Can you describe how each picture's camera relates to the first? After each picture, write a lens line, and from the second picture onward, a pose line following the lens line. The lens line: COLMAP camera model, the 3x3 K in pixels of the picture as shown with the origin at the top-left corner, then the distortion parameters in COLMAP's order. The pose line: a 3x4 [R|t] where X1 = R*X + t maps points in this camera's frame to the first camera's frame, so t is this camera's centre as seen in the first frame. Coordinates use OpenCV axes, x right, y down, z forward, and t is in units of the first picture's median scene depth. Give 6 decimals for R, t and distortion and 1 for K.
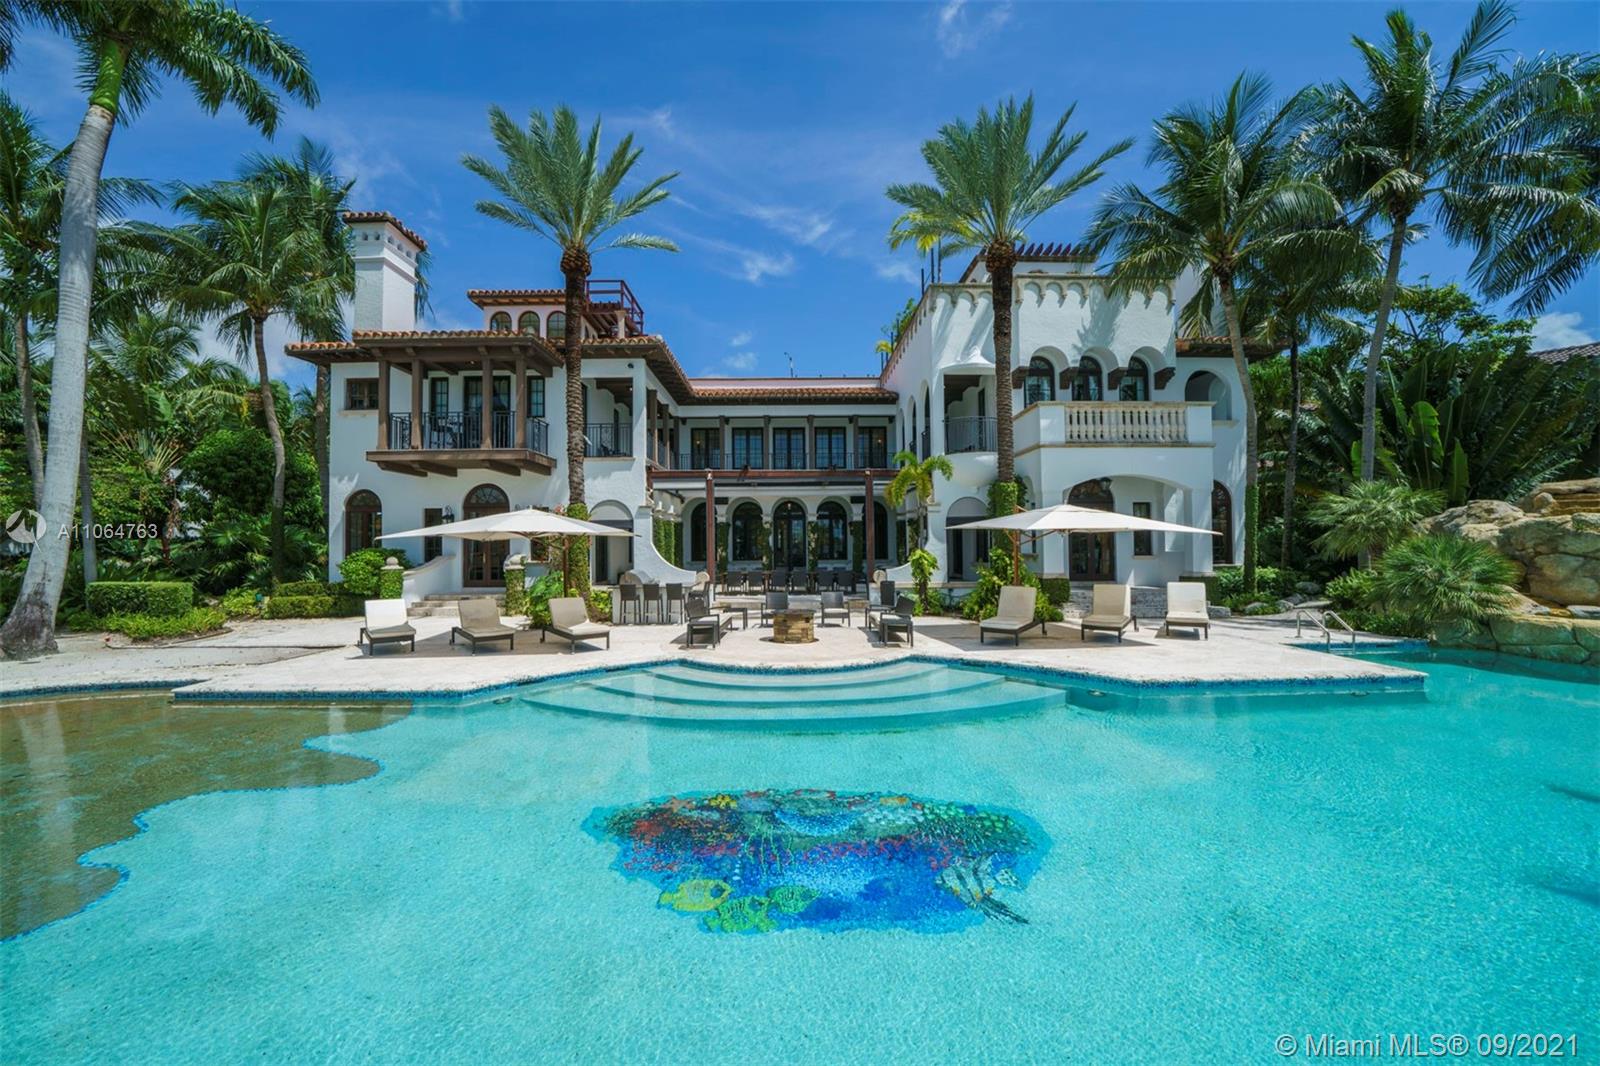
lens RADIAL K [[554.3, 0, 794.1], [0, 554.3, 535.0], [0, 0, 1]] dist [-0.020090, 0.000087]
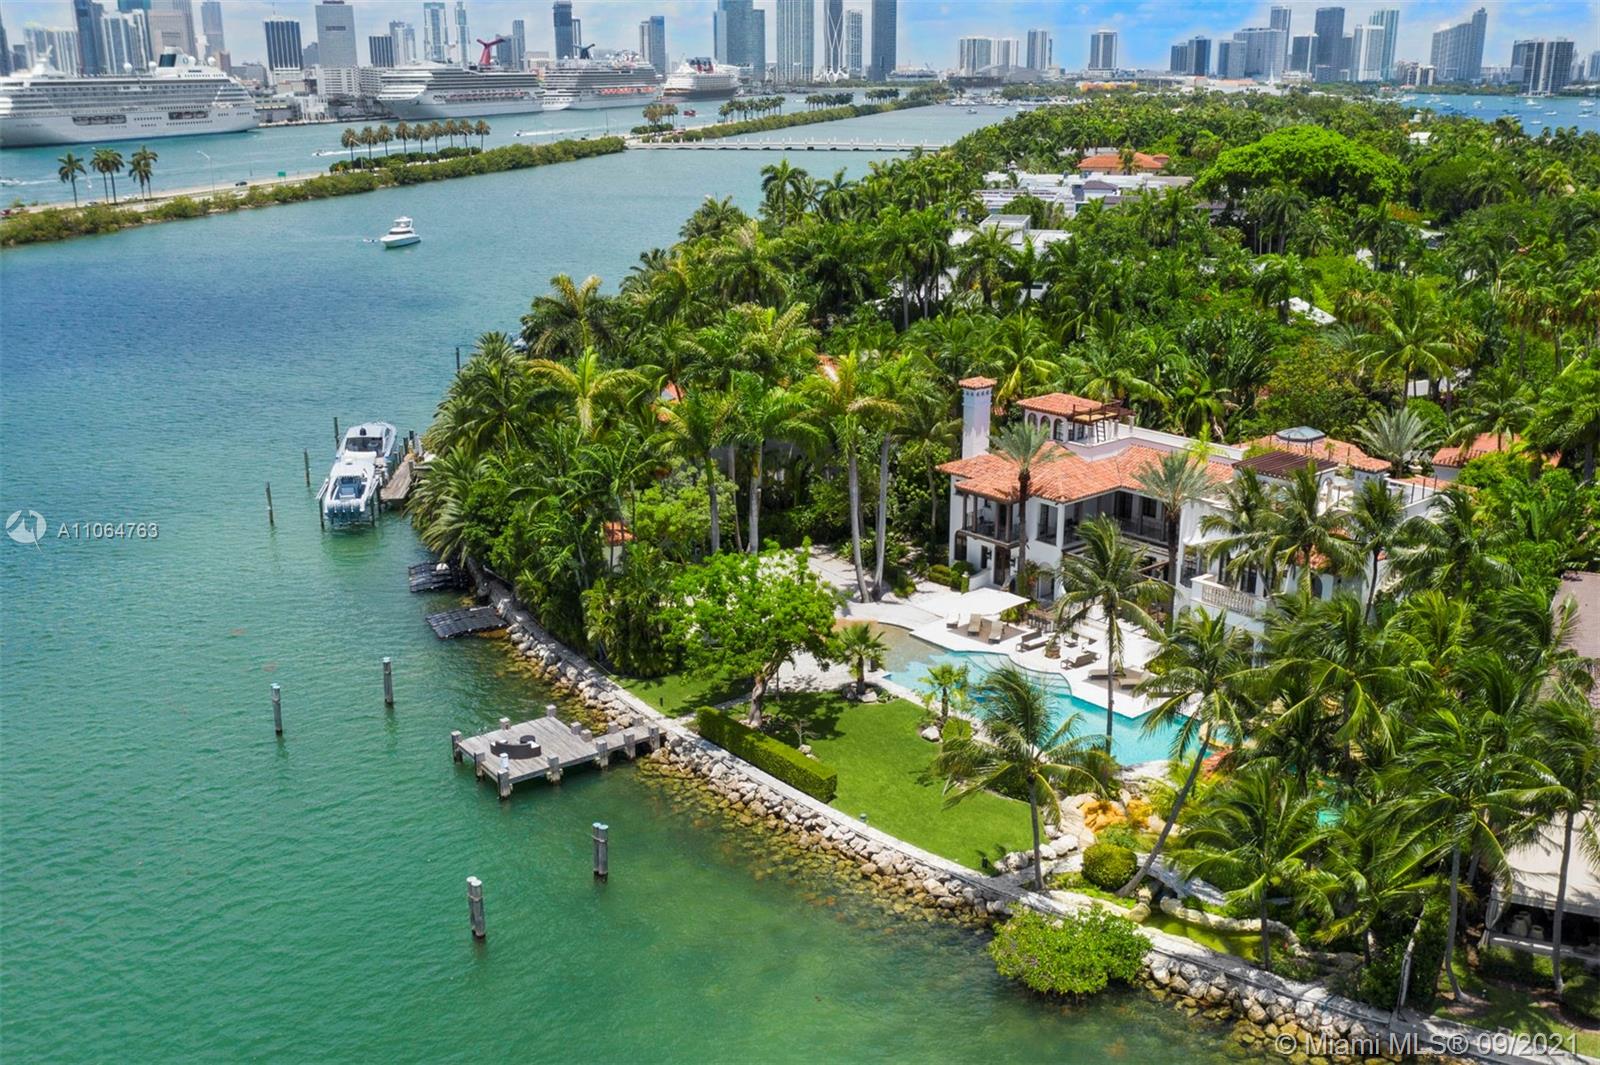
lens RADIAL K [[1512.5, 0, 800.0], [0, 1512.5, 532.5], [0, 0, 1]] dist [-0.025165, 0.003919]
pose [[0.637849, 0.233730, -0.733839, 3.329532], [0.008281, 0.950701, 0.309999, -2.002802], [0.770117, -0.203809, 0.604468, -3.243534]]
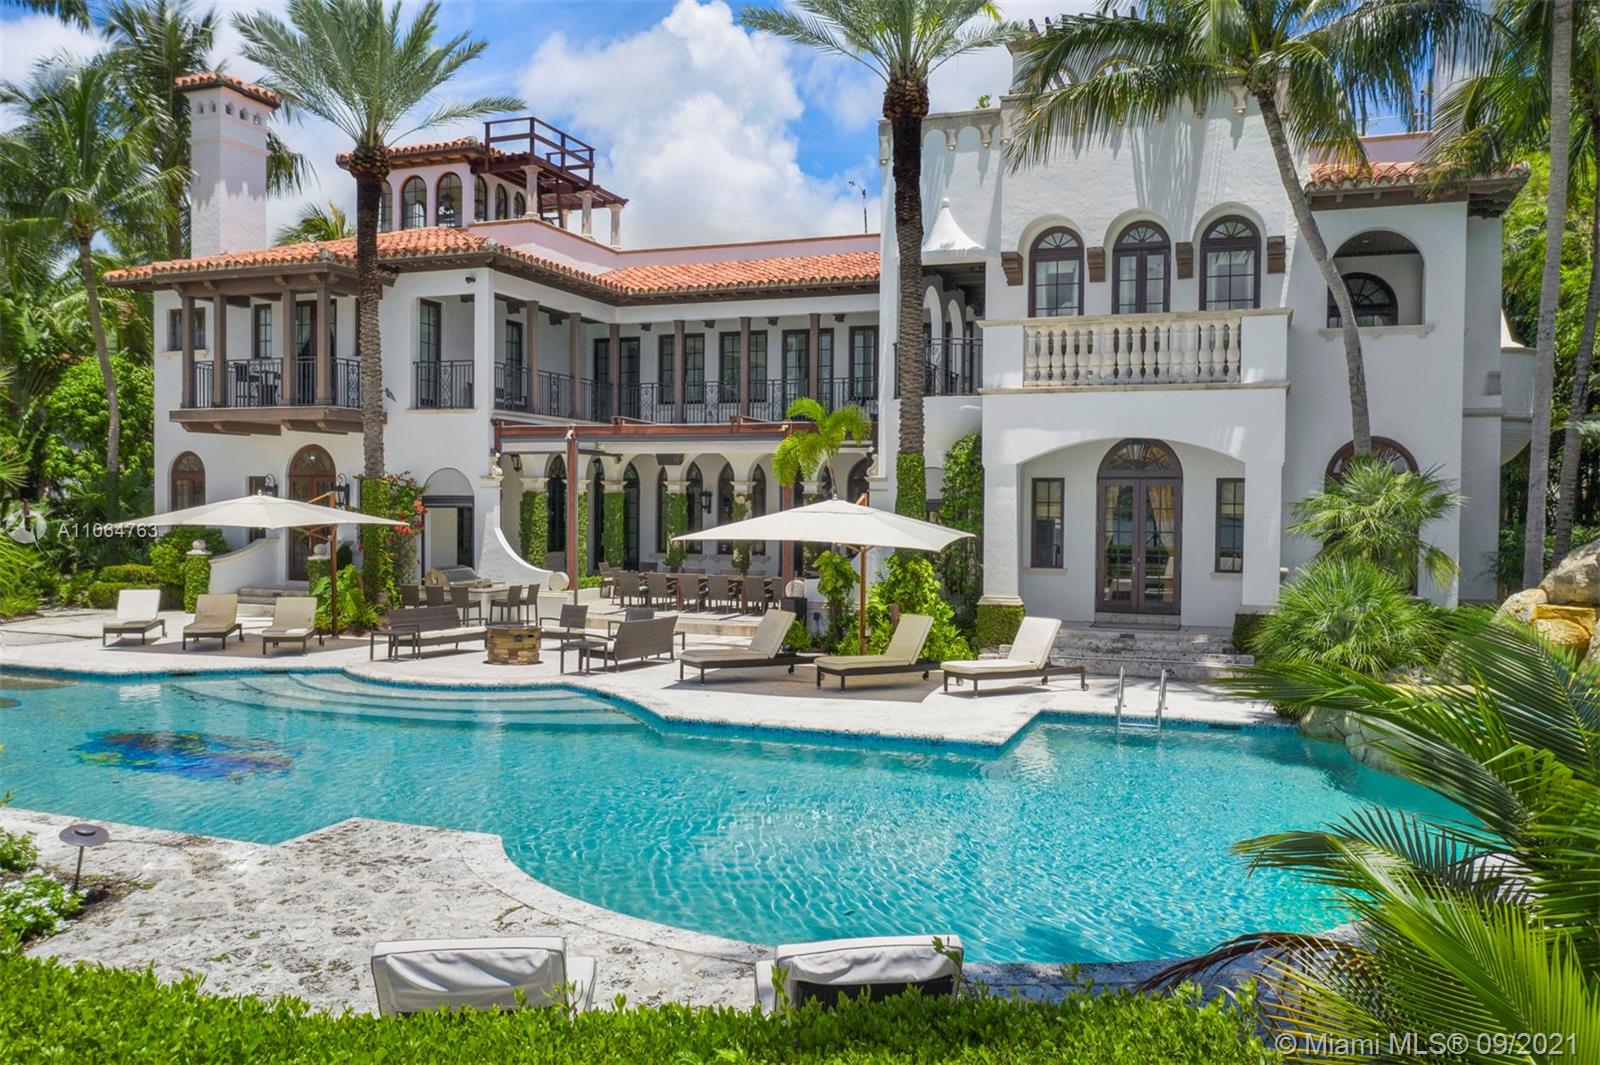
lens RADIAL K [[1271.5, 0, 804.8], [0, 1271.5, 532.8], [0, 0, 1]] dist [-0.031697, 0.010793]
pose [[0.931738, 0.027664, -0.362077, 0.716220], [-0.012670, 0.998963, 0.043722, -0.057600], [0.362911, -0.036150, 0.931122, -0.380489]]
